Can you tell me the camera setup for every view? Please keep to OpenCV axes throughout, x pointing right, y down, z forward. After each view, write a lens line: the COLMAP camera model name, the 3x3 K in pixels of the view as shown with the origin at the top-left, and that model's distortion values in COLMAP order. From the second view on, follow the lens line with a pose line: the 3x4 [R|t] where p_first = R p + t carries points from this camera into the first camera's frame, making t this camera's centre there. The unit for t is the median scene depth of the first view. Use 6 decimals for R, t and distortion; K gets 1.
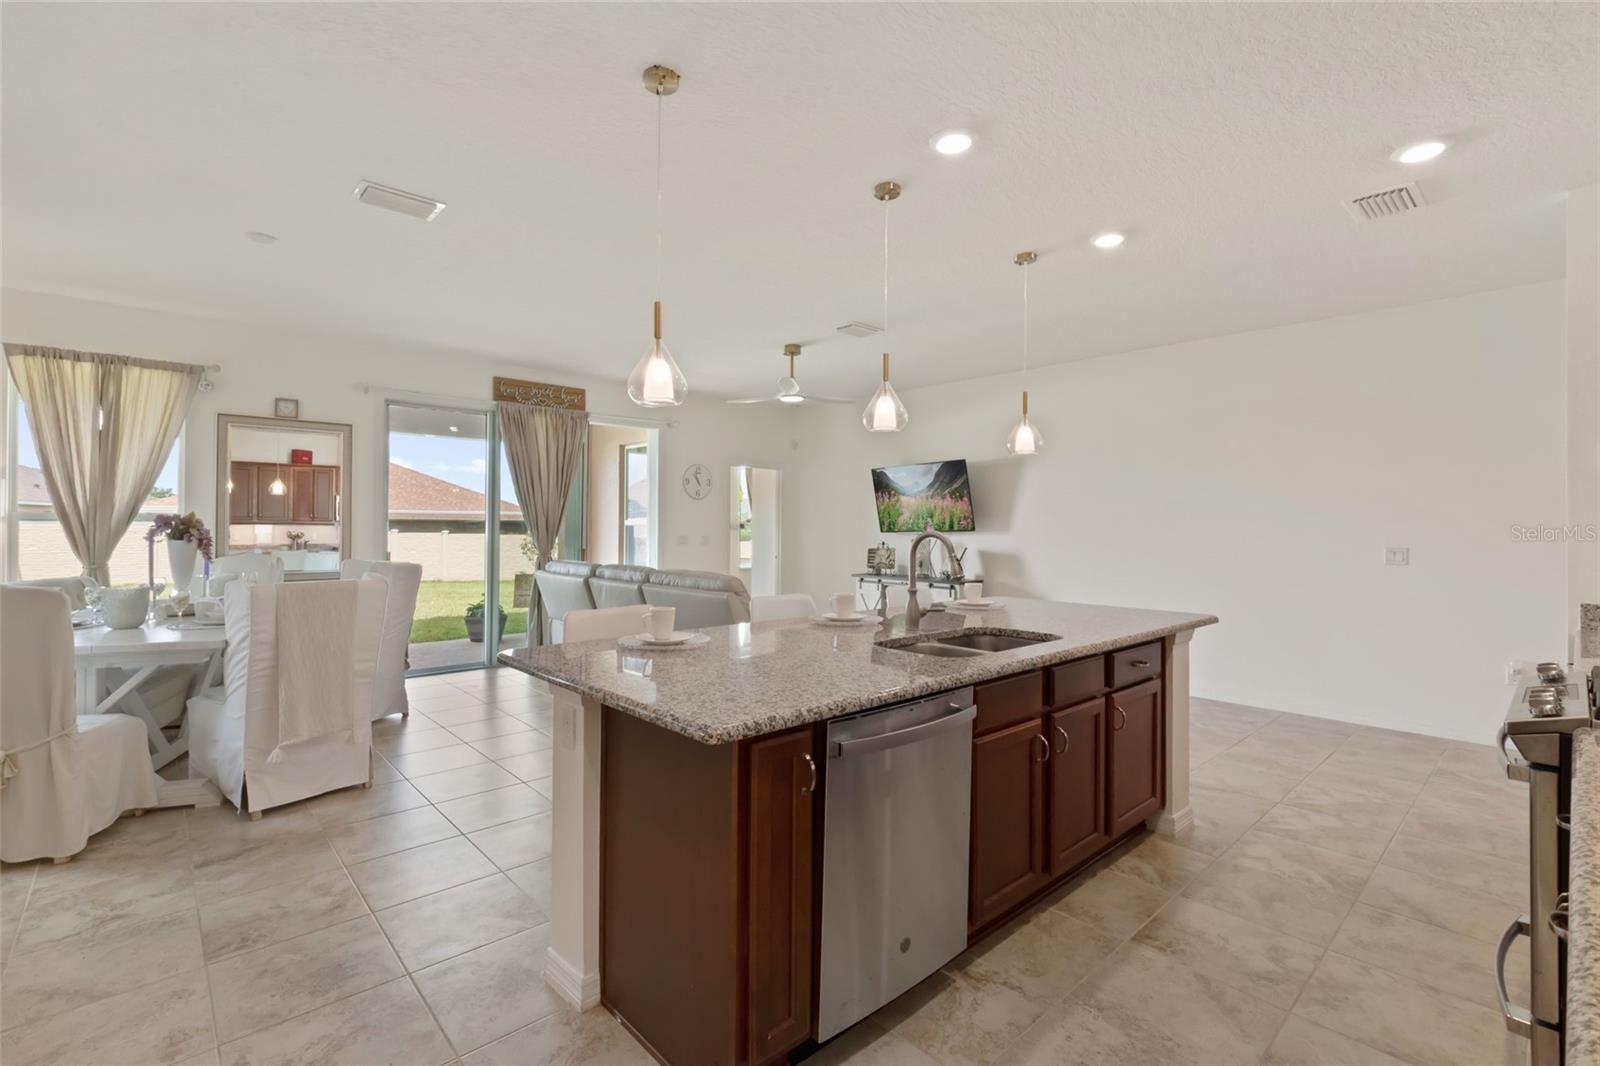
lens RADIAL K [[715.1, 0, 778.0], [0, 715.1, 522.5], [0, 0, 1]] dist [-0.004562, -0.000302]
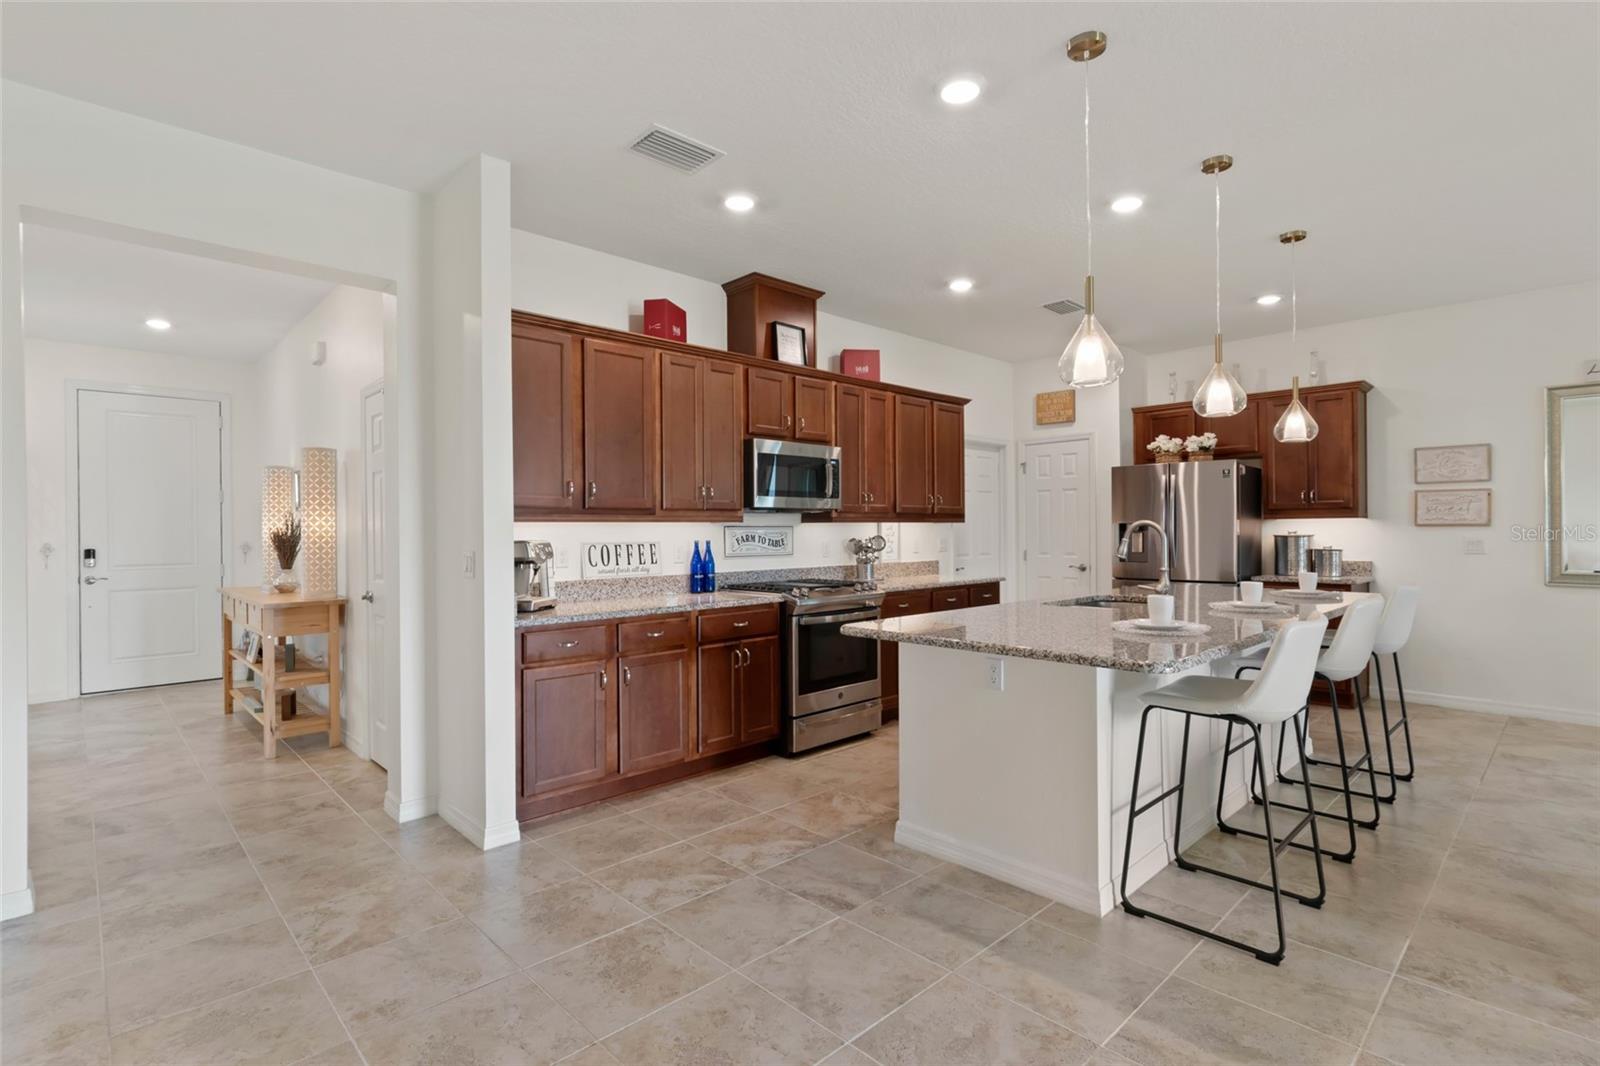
lens RADIAL K [[763.2, 0, 795.8], [0, 763.2, 529.9], [0, 0, 1]] dist [-0.001229, 0.000161]
pose [[-0.999383, 0.001226, -0.035108, 0.429731], [0.001428, 0.999983, -0.005732, 0.018199], [0.035100, -0.005778, -0.999367, 1.140512]]
